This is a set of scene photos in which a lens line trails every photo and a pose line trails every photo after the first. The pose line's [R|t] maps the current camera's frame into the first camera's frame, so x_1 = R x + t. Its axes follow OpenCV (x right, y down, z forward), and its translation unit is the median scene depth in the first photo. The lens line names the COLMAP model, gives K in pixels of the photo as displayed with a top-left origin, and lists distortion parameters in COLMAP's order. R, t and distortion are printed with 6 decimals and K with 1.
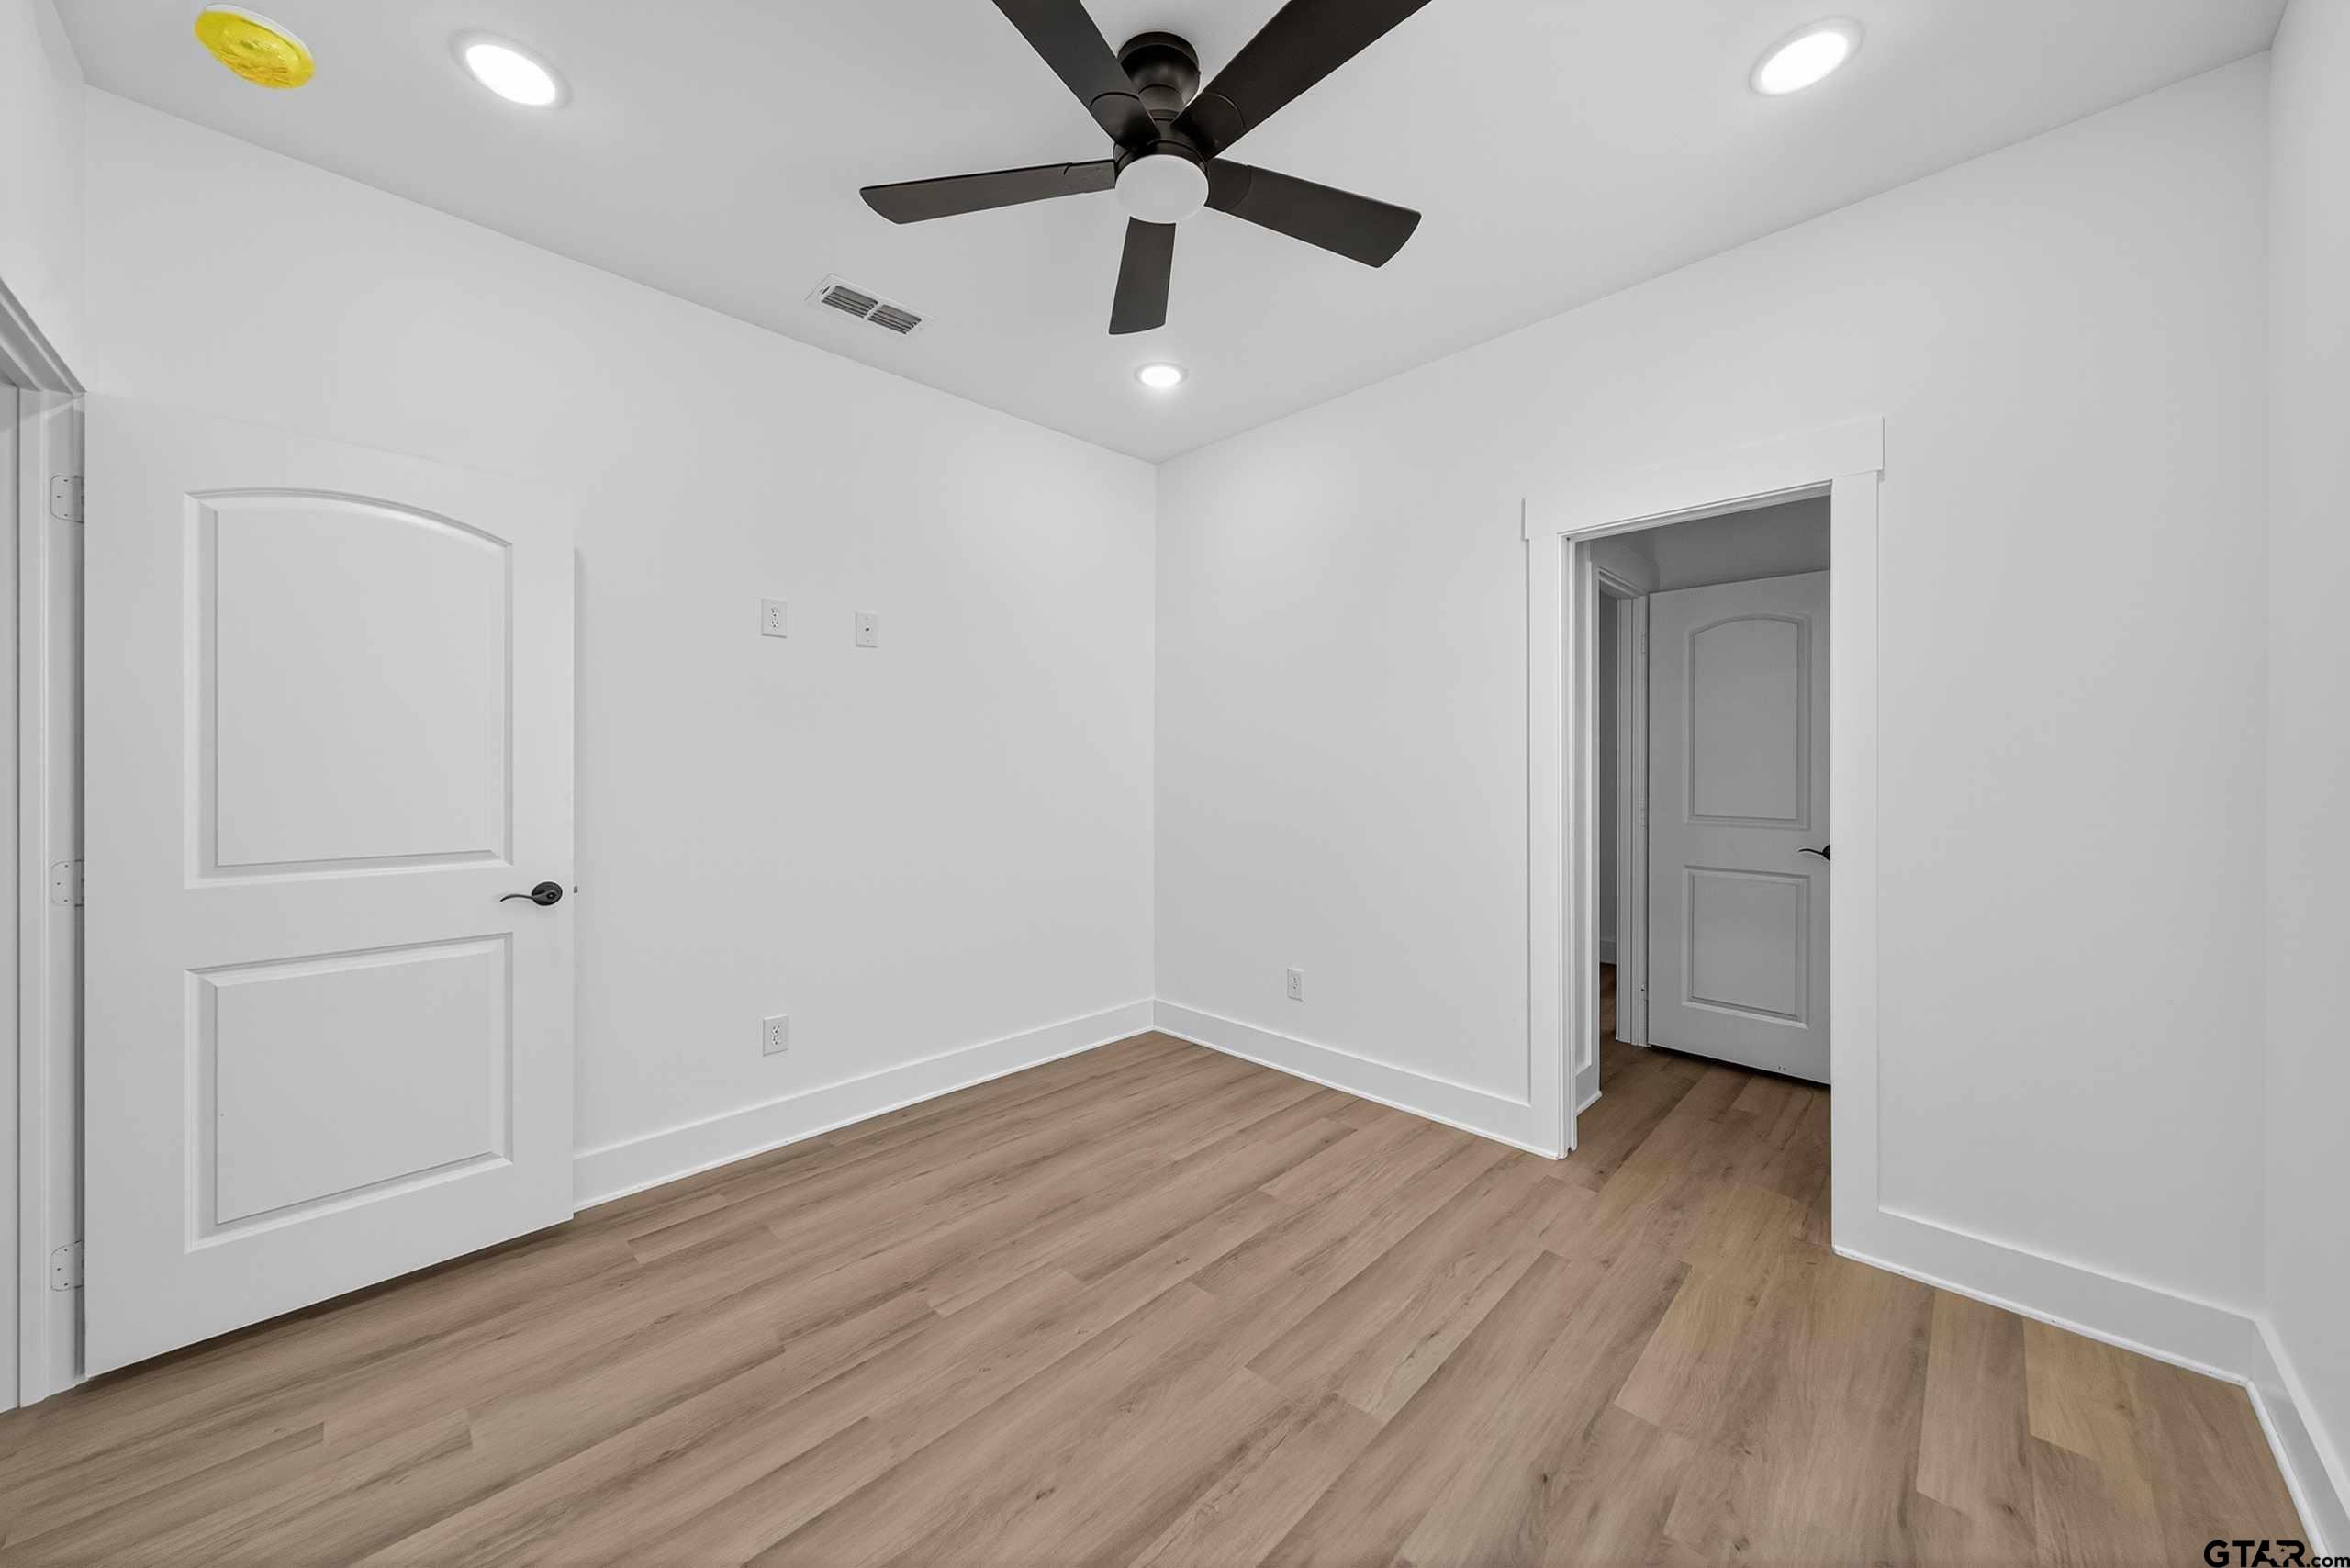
lens RADIAL K [[818.5, 0, 1183.1], [0, 818.5, 753.2], [0, 0, 1]] dist [-0.000651, 0.000121]
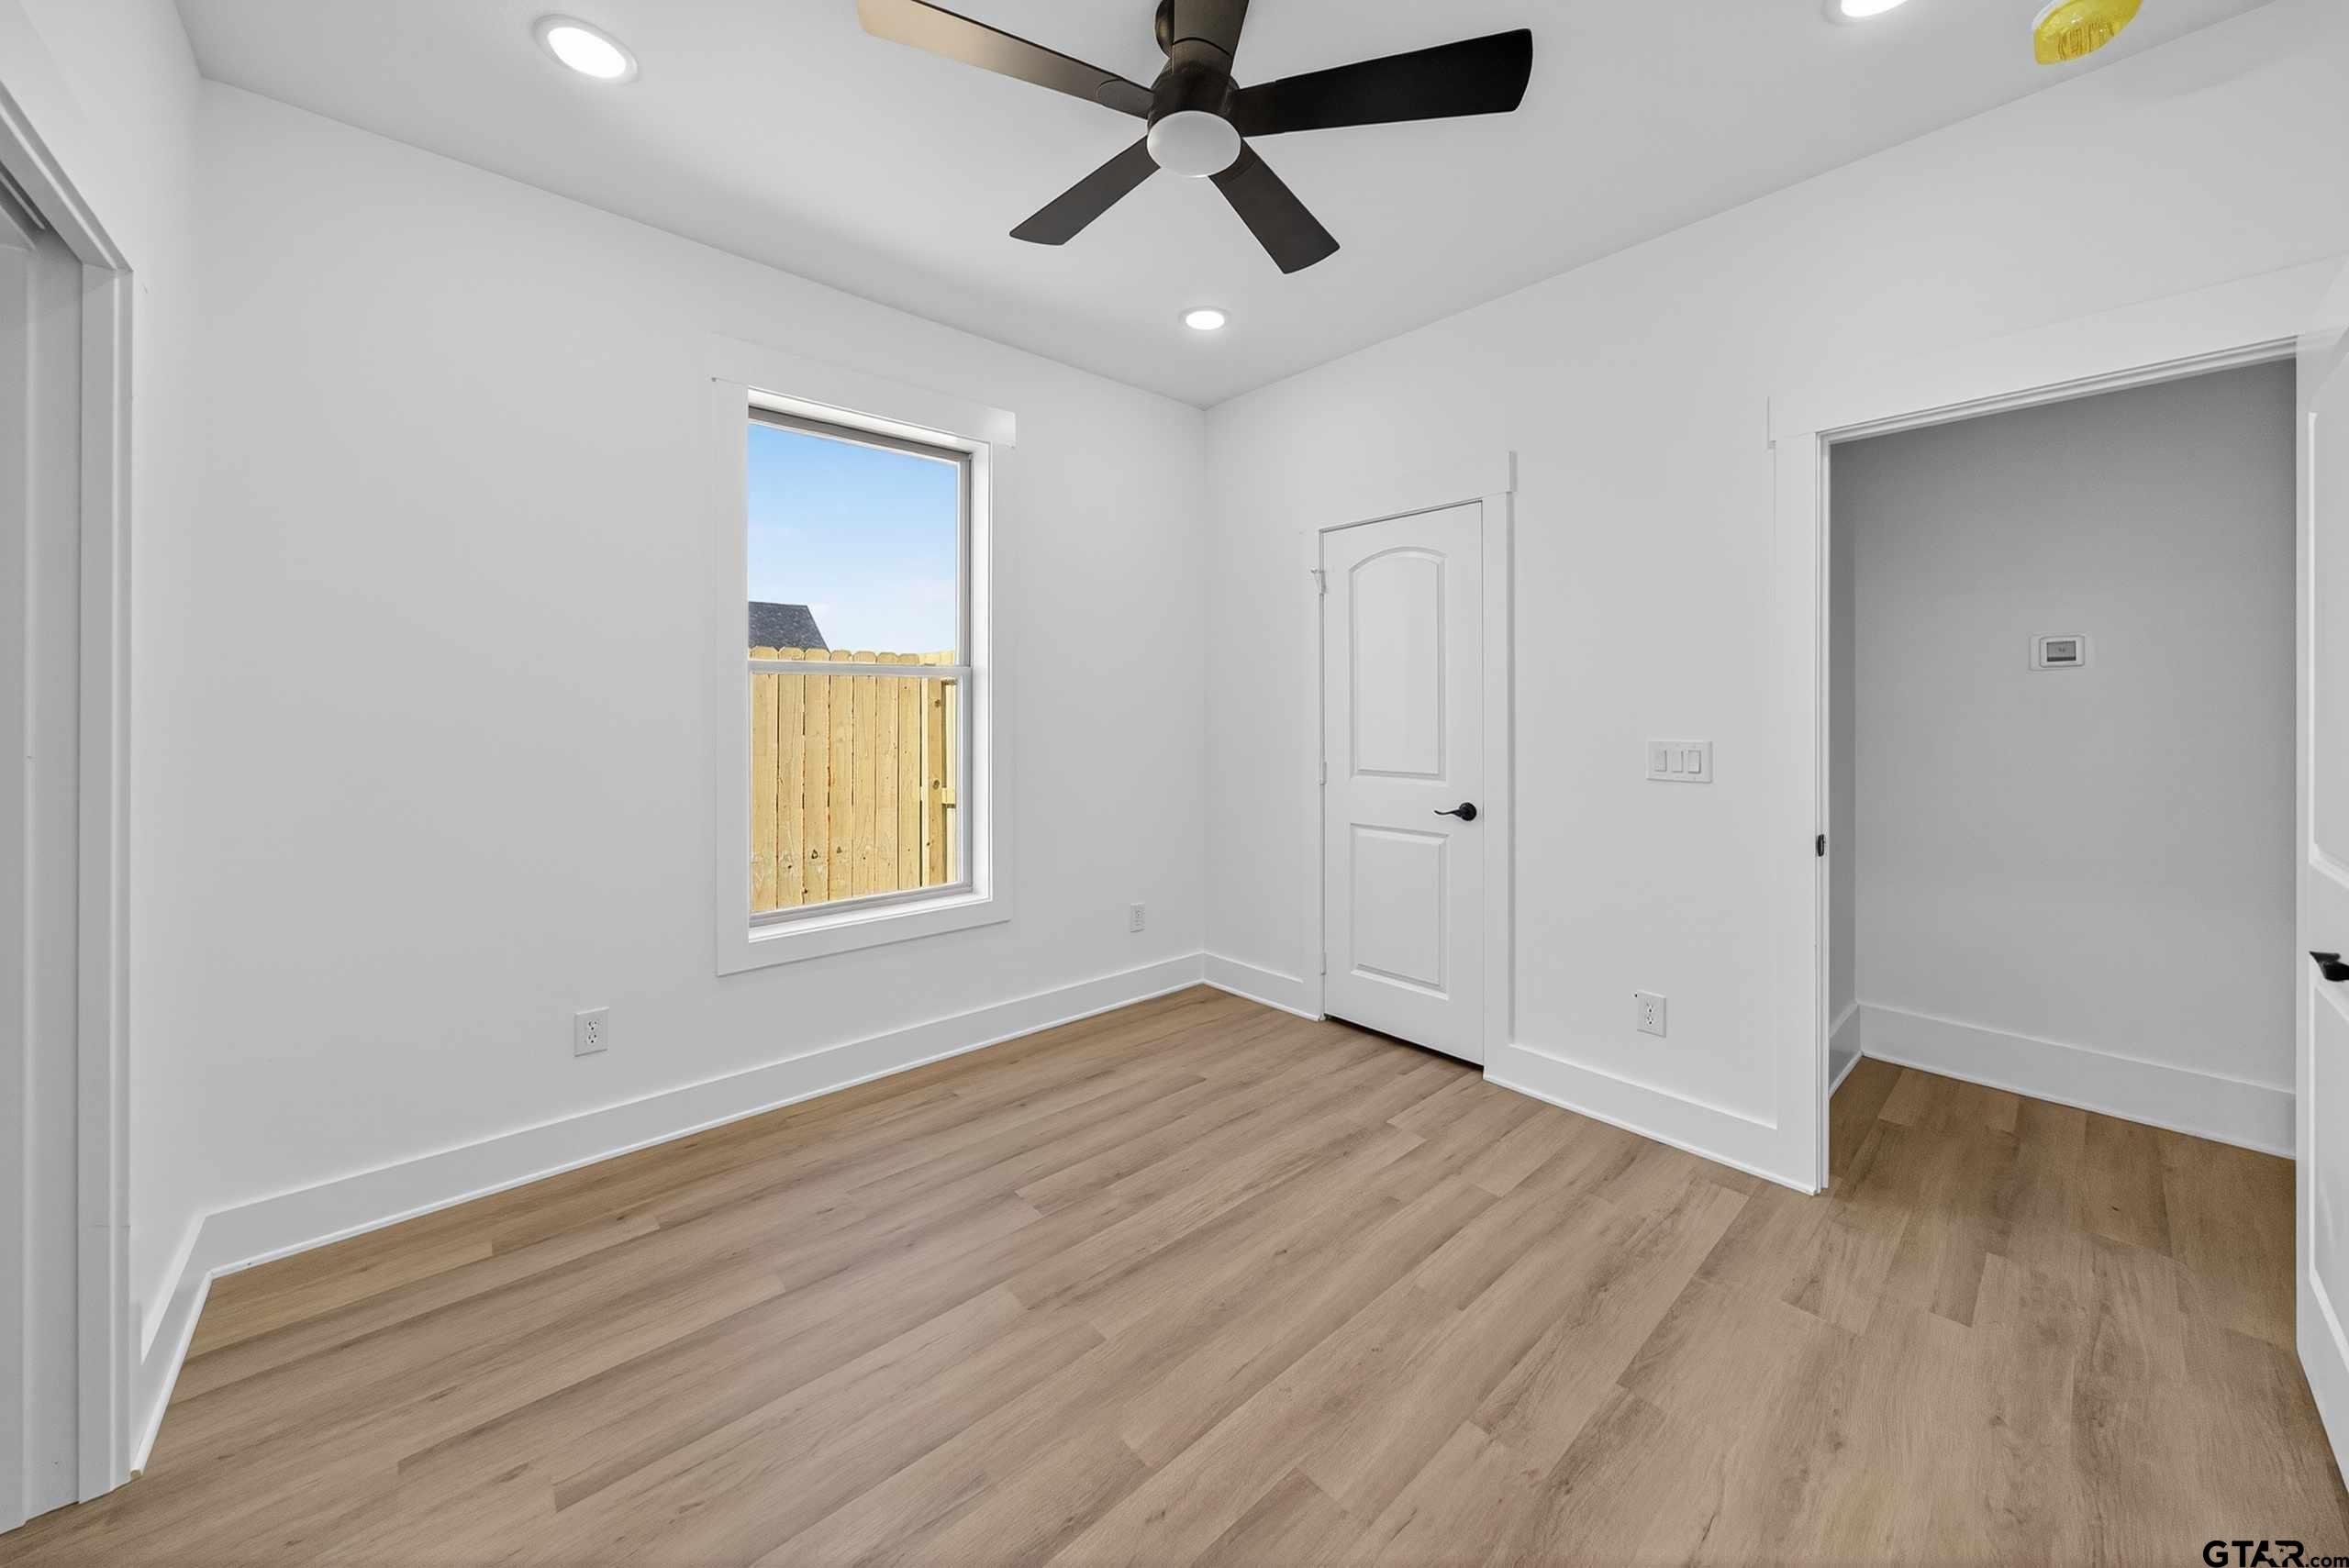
lens RADIAL K [[824.2, 0, 1184.7], [0, 824.2, 727.7], [0, 0, 1]] dist [-0.007726, 0.000333]
pose [[-0.998595, -0.006890, 0.052543, -0.057747], [-0.006860, 0.999976, 0.000754, 0.025573], [-0.052547, 0.000392, -0.998618, 1.804687]]
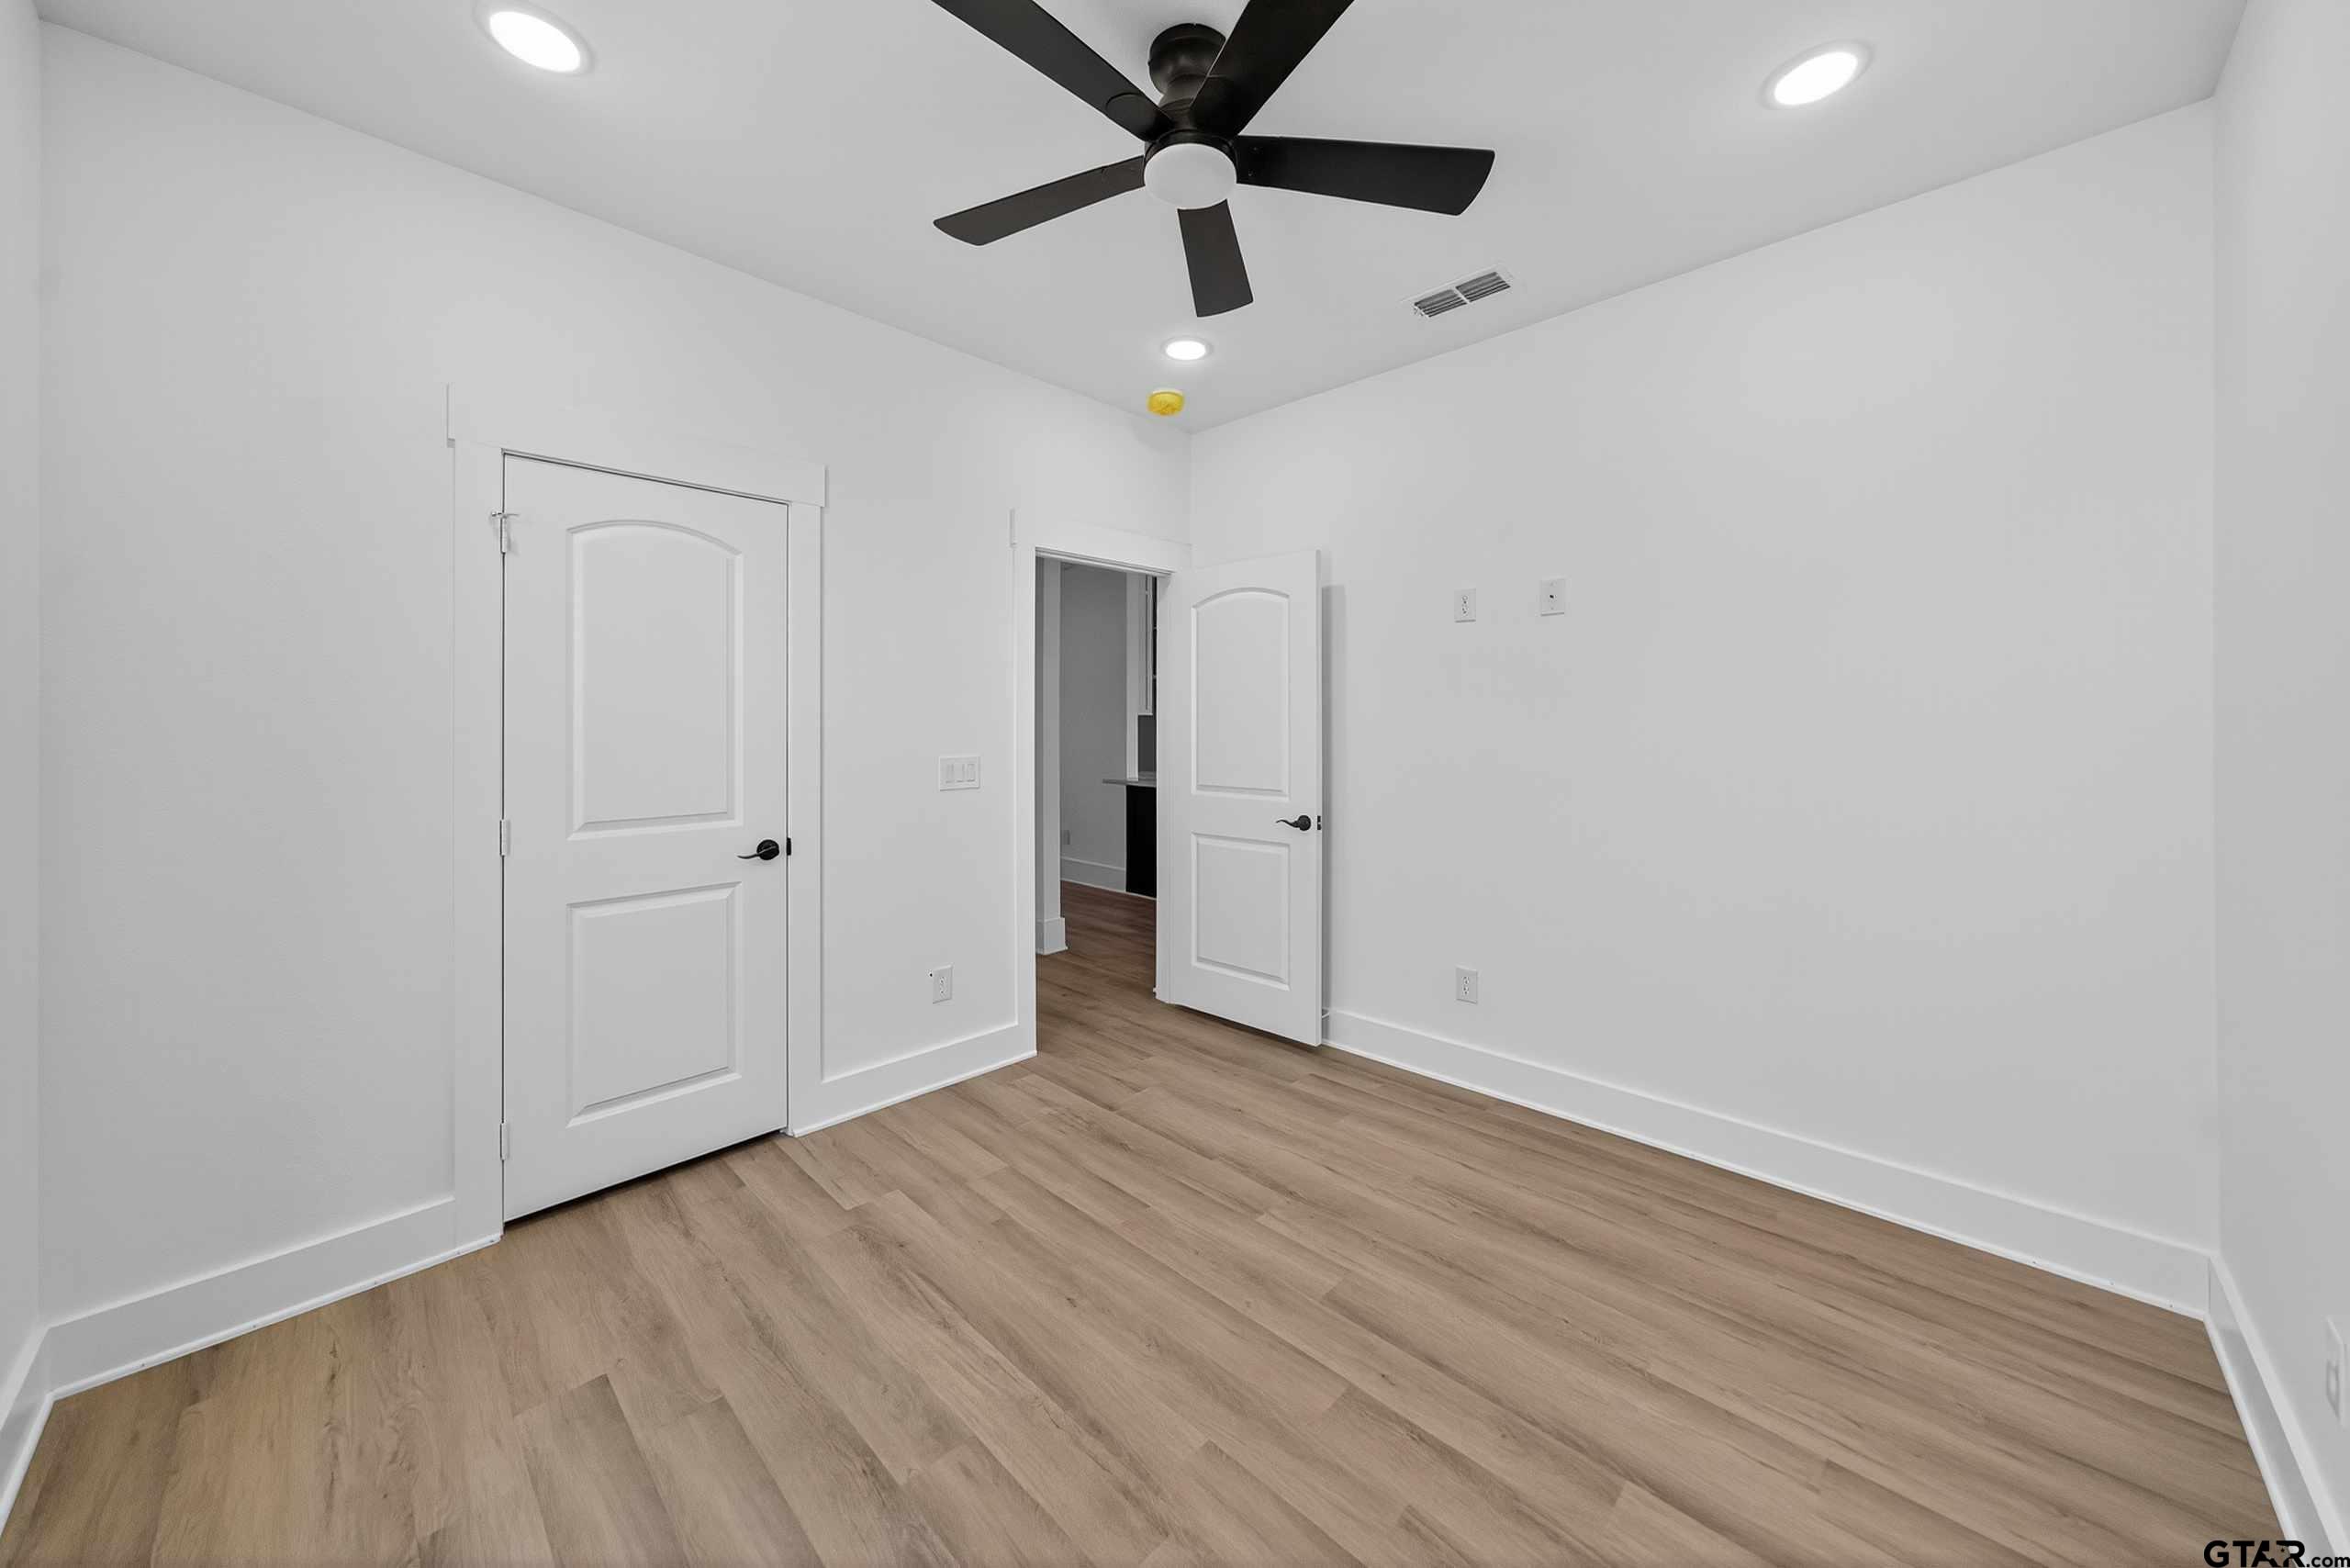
lens RADIAL K [[824.6, 0, 1185.2], [0, 824.6, 727.7], [0, 0, 1]] dist [-0.007726, 0.000333]
pose [[0.011925, 0.001428, -0.999928, 0.877832], [0.015928, 0.999872, 0.001618, -0.014250], [0.999802, -0.015946, 0.011901, 0.899462]]
